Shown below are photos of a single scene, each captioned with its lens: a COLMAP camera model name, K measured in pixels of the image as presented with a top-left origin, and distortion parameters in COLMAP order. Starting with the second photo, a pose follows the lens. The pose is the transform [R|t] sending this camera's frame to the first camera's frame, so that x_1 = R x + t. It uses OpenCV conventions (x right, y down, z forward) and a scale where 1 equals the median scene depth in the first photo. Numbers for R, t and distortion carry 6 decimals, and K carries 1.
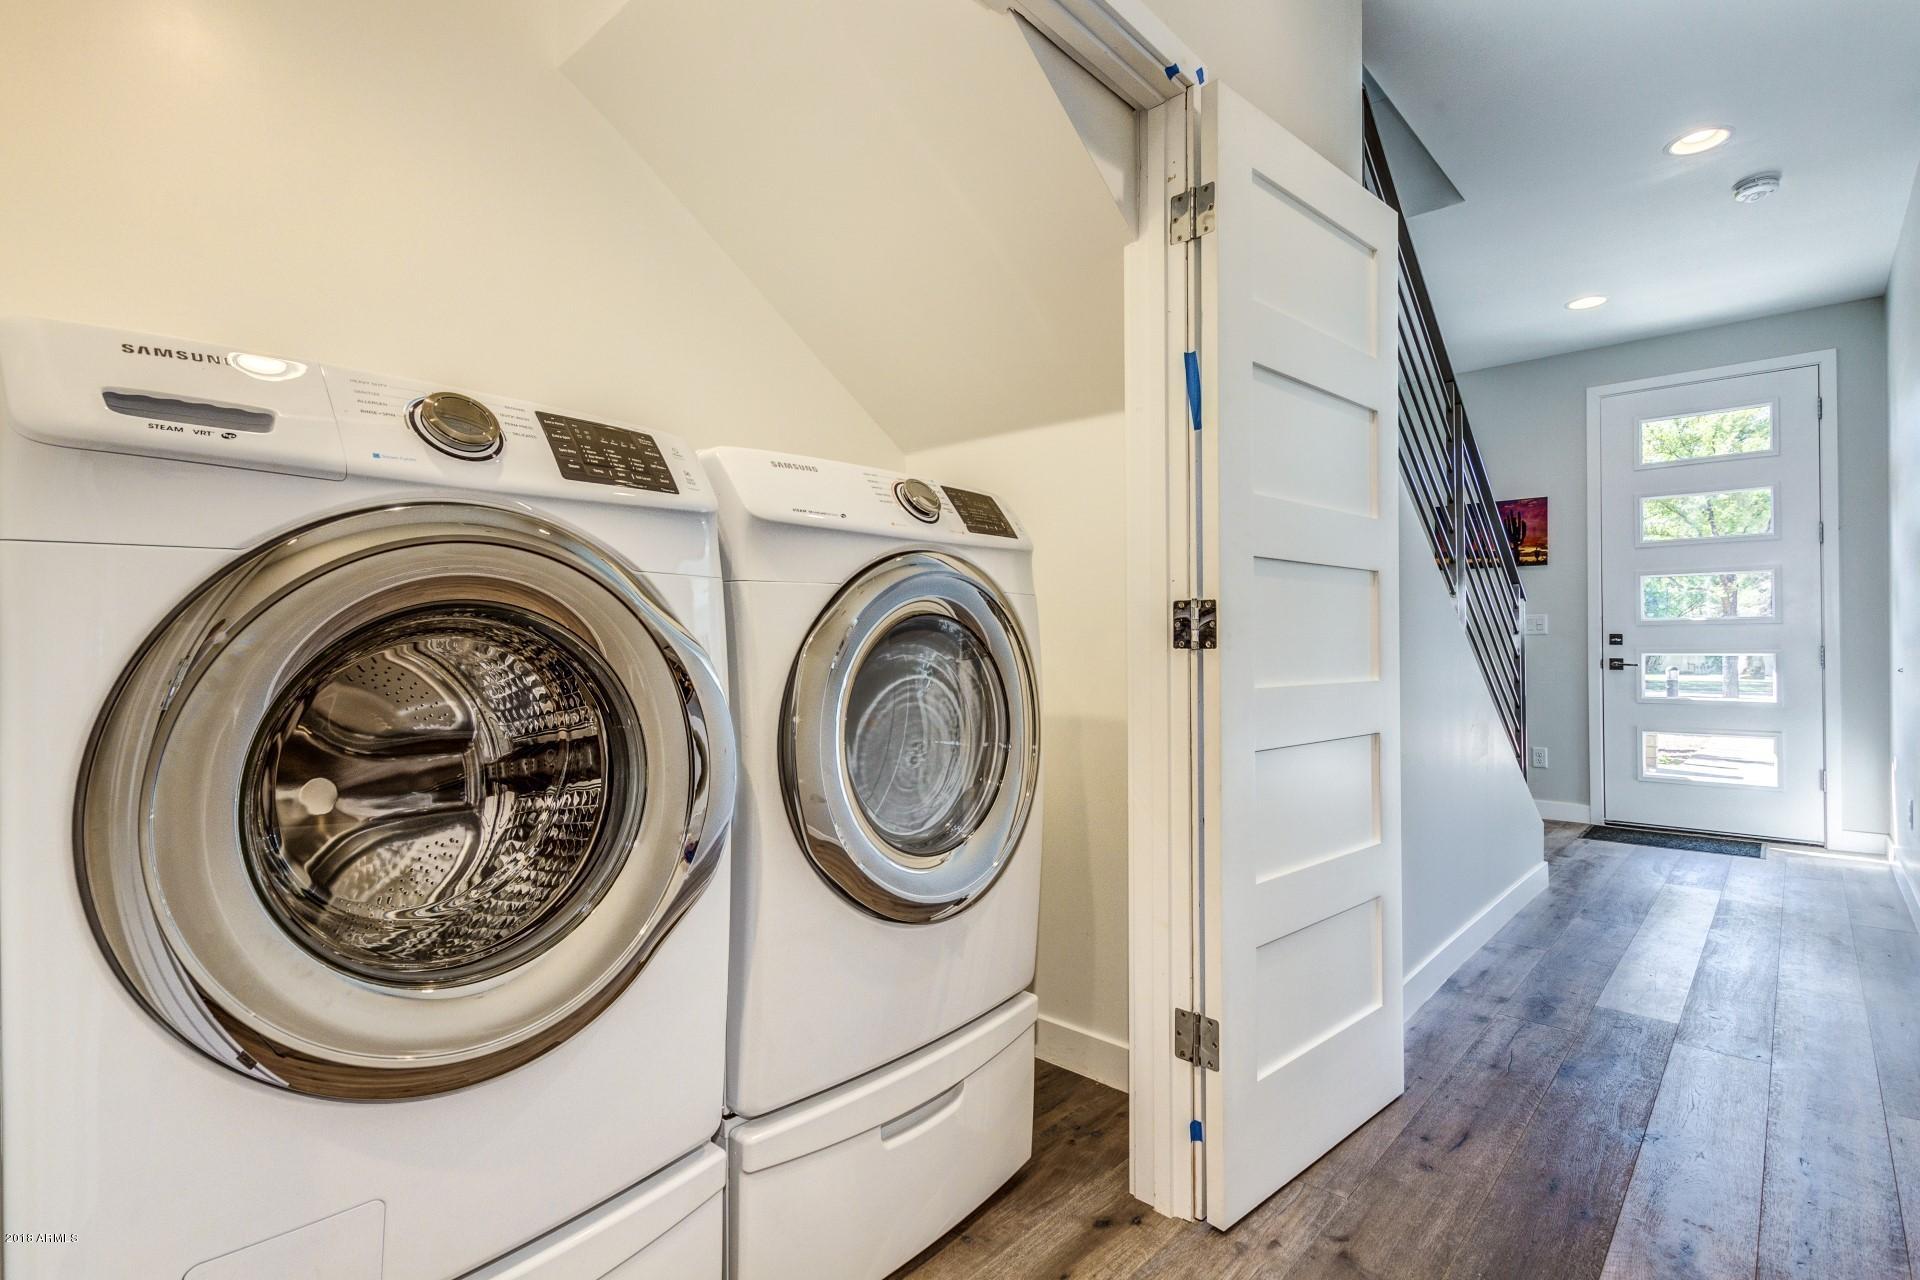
lens RADIAL K [[888.8, 0, 960.0], [0, 888.8, 640.0], [0, 0, 1]] dist [0.000933, 0.000050]
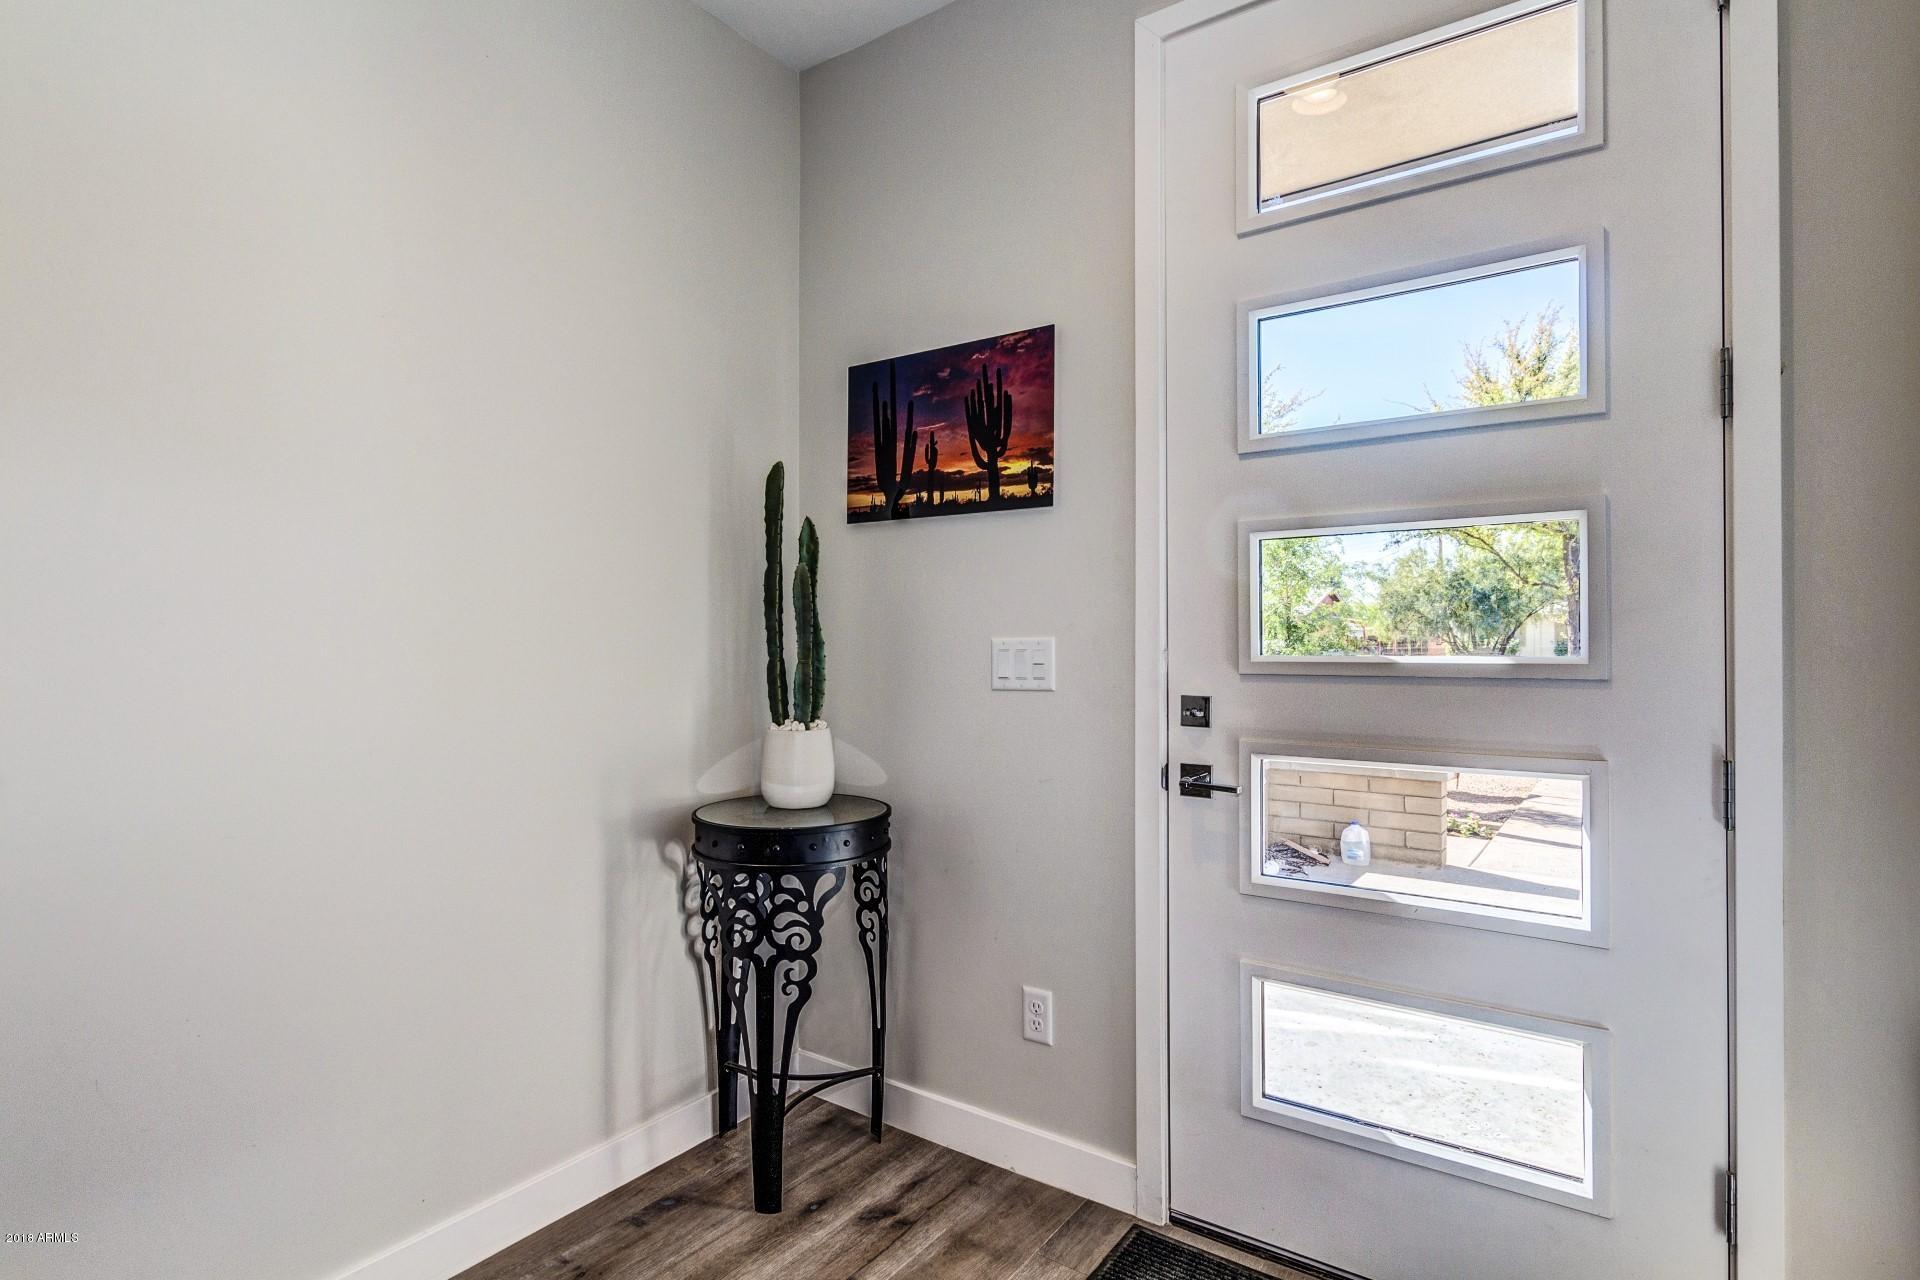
lens RADIAL K [[920.0, 0, 960.0], [0, 920.0, 640.0], [0, 0, 1]] dist [-0.003346, -0.000180]
pose [[0.989139, 0.006897, 0.146819, 0.584347], [-0.008197, 0.999932, 0.008252, -0.031826], [-0.146752, -0.009366, 0.989129, 0.641624]]
